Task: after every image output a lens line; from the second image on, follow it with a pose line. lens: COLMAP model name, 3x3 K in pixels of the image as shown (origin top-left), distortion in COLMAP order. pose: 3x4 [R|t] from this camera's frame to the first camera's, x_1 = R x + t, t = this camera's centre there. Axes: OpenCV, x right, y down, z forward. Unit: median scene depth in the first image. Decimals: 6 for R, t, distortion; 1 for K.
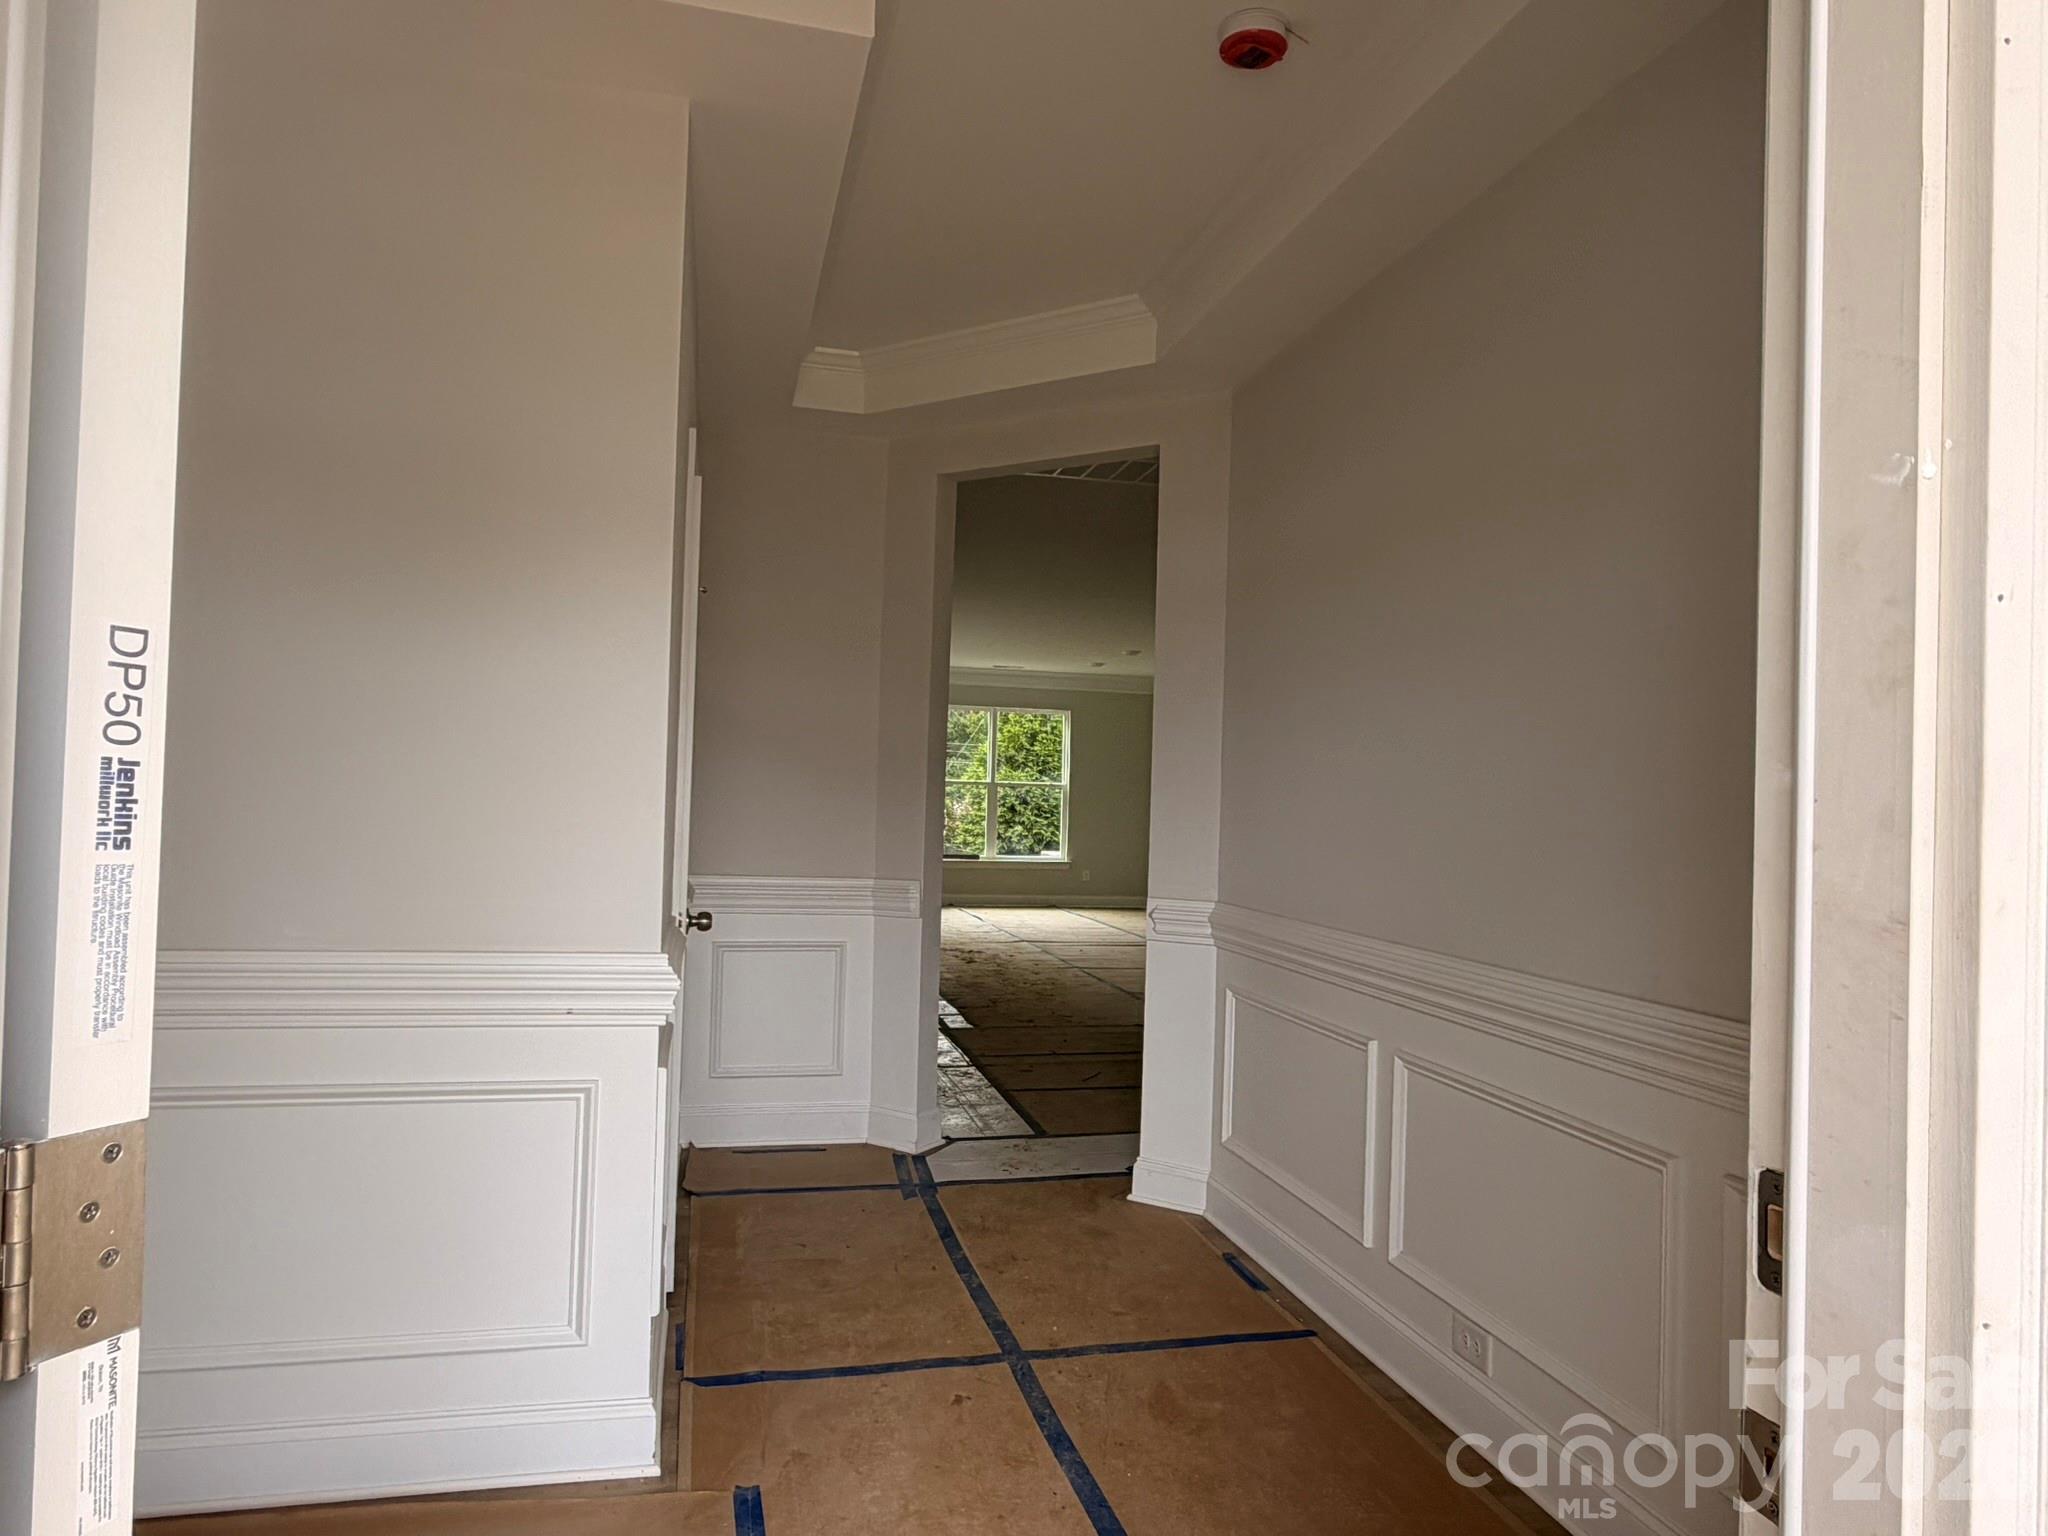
lens RADIAL K [[1268.0, 0, 1024.0], [0, 1268.0, 768.0], [0, 0, 1]] dist [0.001141, 0.000662]
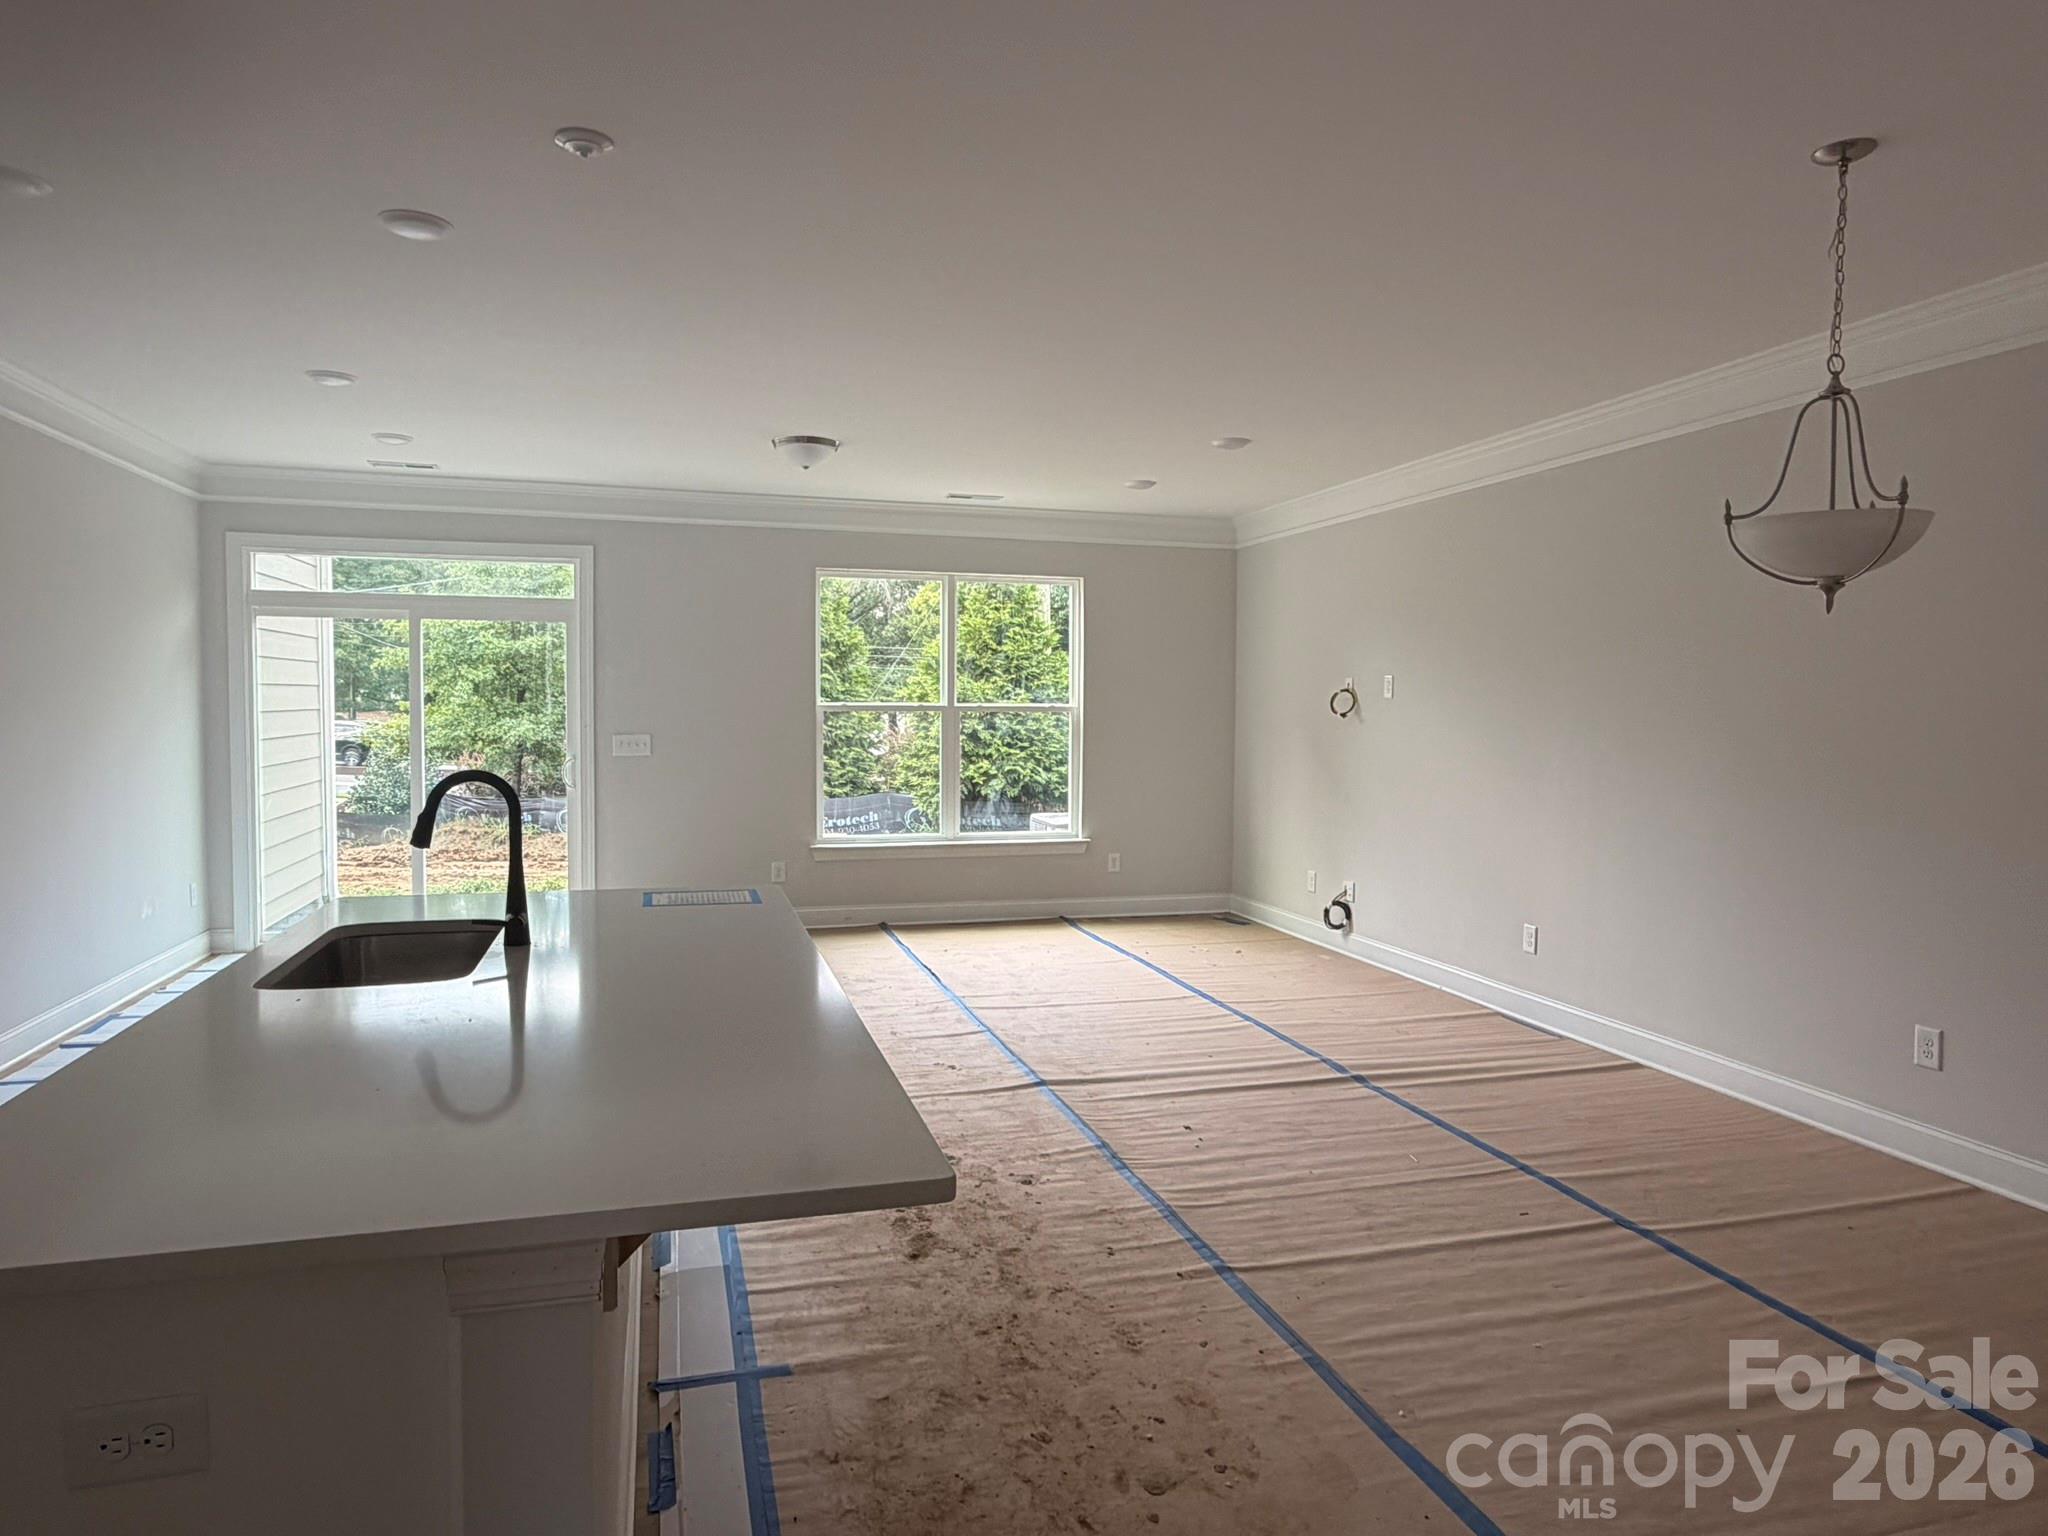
lens RADIAL K [[1268.0, 0, 1024.0], [0, 1268.0, 768.0], [0, 0, 1]] dist [0.001141, 0.000662]
pose [[0.998811, -0.023250, 0.042851, -0.012183], [0.019953, 0.996921, 0.075838, -0.002567], [-0.044482, -0.074893, 0.996199, 0.309172]]
